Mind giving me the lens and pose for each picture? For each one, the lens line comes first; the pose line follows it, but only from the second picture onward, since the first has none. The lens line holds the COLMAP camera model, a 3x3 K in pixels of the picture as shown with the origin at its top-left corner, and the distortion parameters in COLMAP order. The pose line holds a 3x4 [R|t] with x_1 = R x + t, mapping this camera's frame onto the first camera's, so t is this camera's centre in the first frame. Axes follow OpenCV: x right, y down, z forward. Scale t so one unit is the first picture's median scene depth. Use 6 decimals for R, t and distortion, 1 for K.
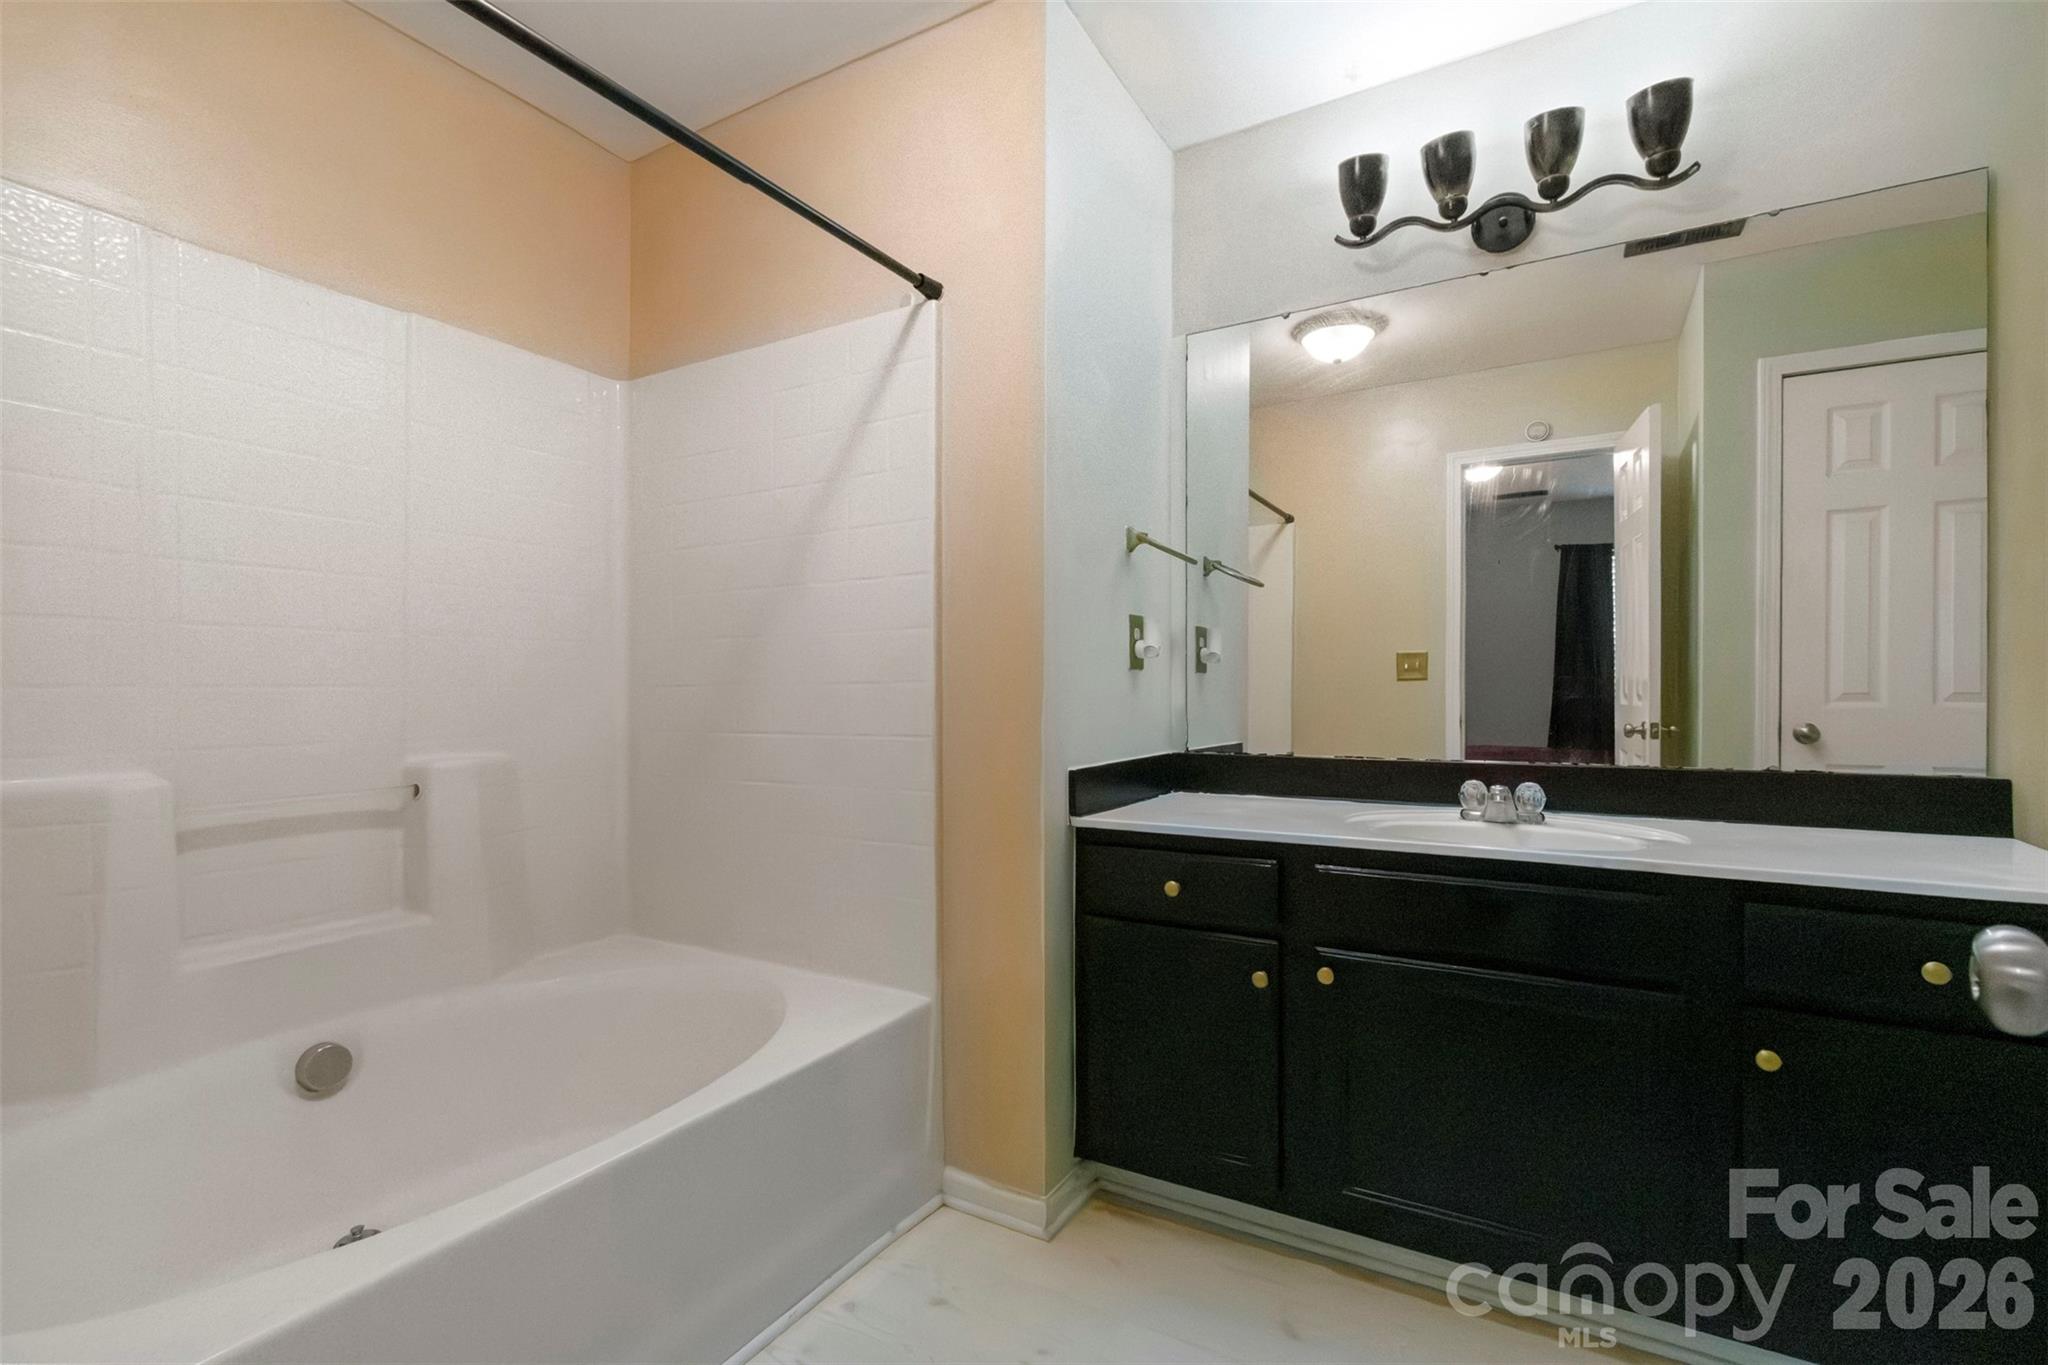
lens RADIAL K [[919.0, 0, 1054.2], [0, 919.0, 692.8], [0, 0, 1]] dist [-0.001518, -0.000175]
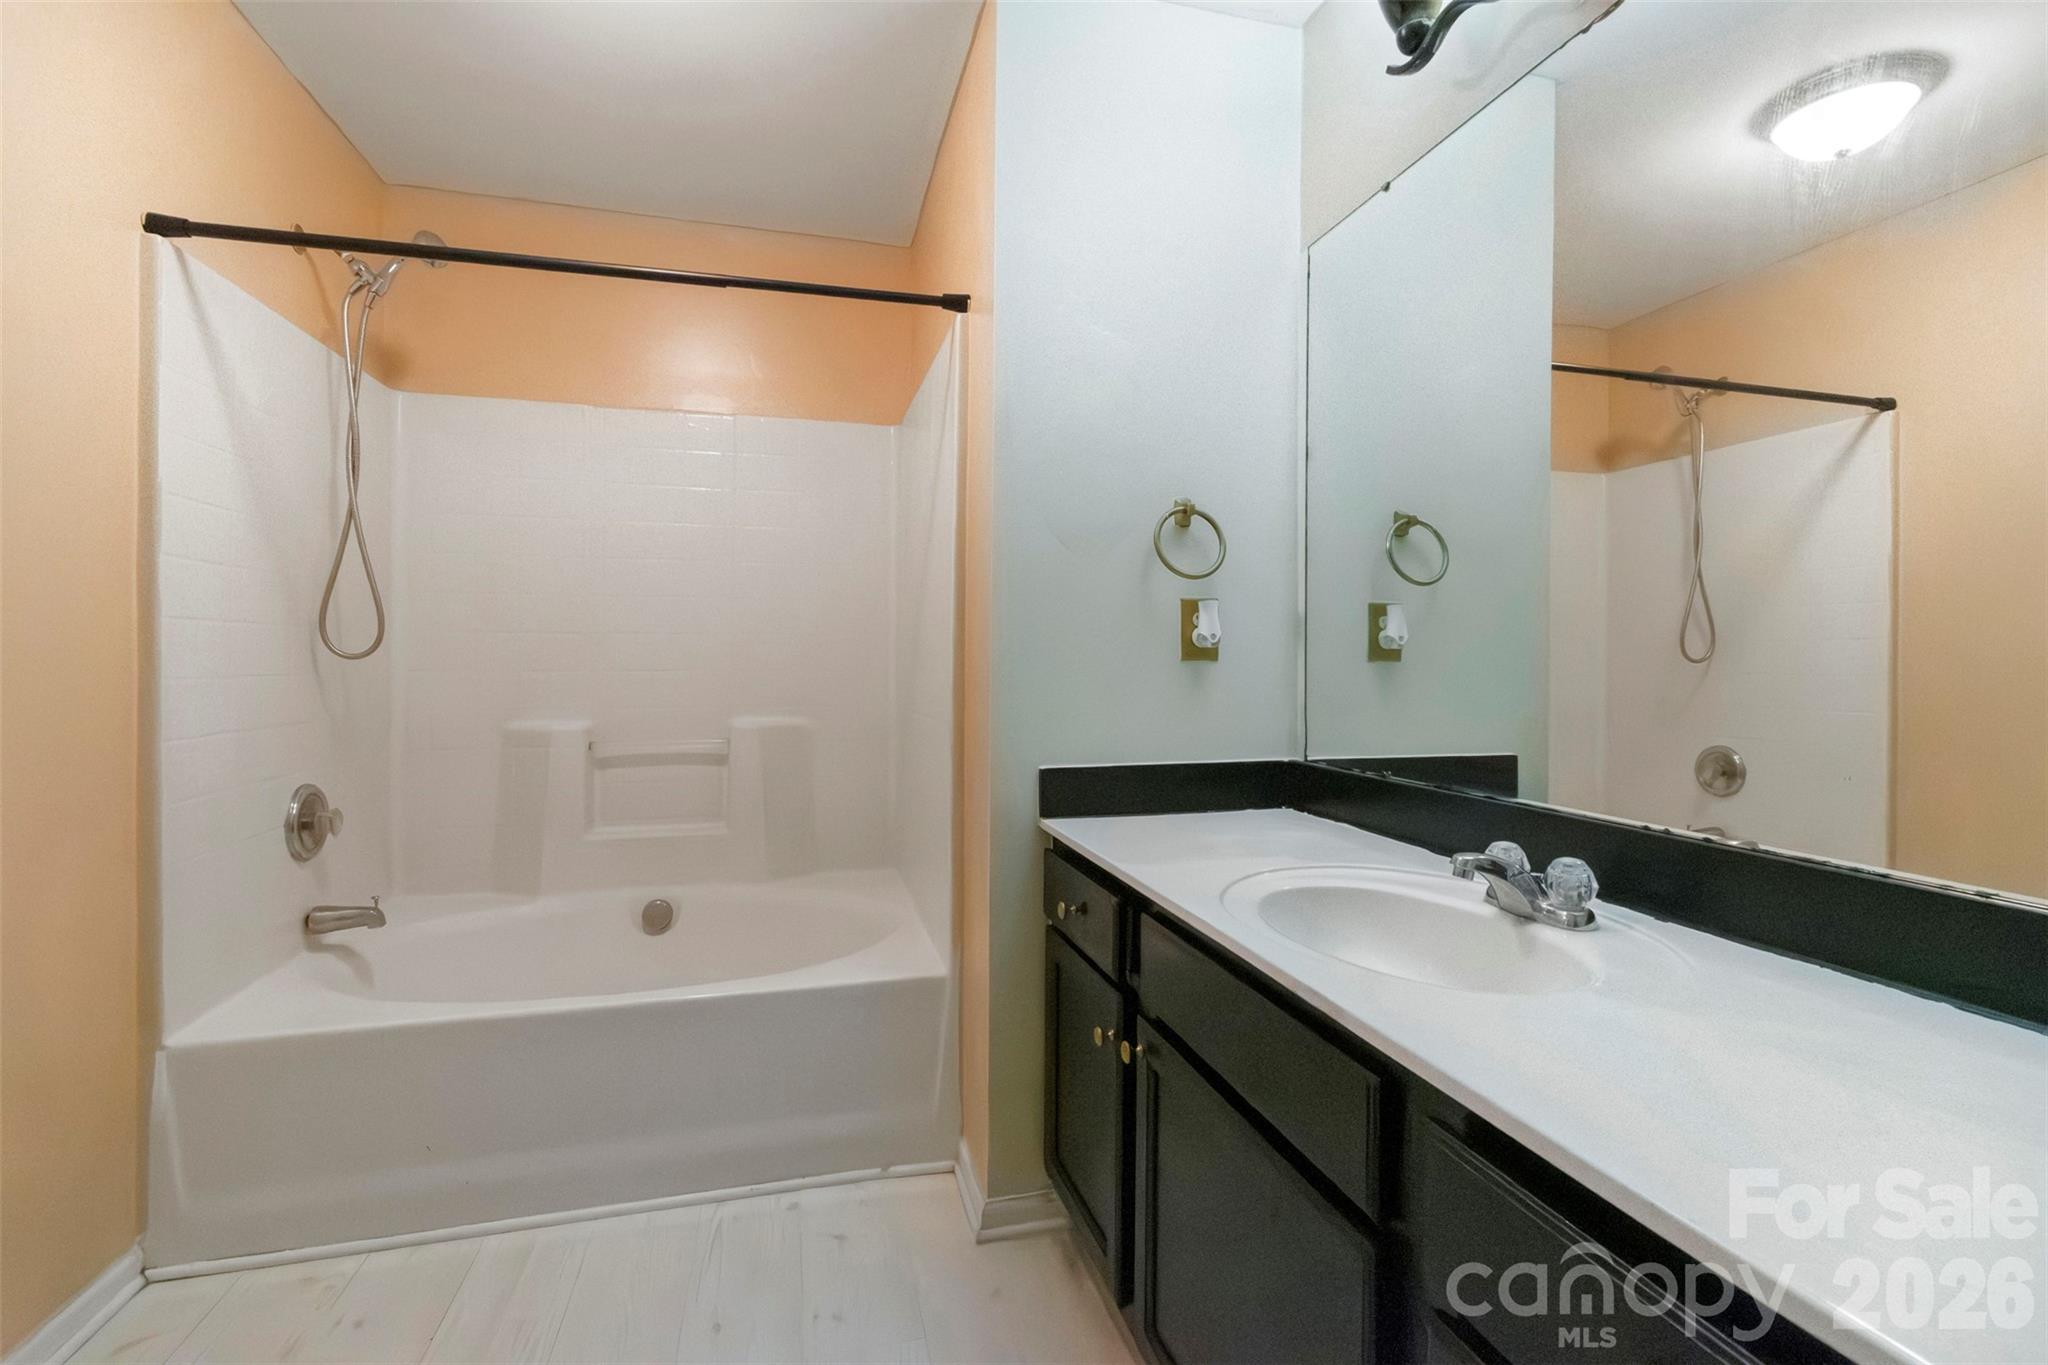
lens RADIAL K [[929.7, 0, 1036.5], [0, 929.7, 653.5], [0, 0, 1]] dist [0.002414, 0.000110]
pose [[0.696497, 0.002916, -0.717554, 0.708953], [-0.006572, 0.999976, -0.002315, -0.033789], [0.717530, 0.006328, 0.696499, 0.322942]]
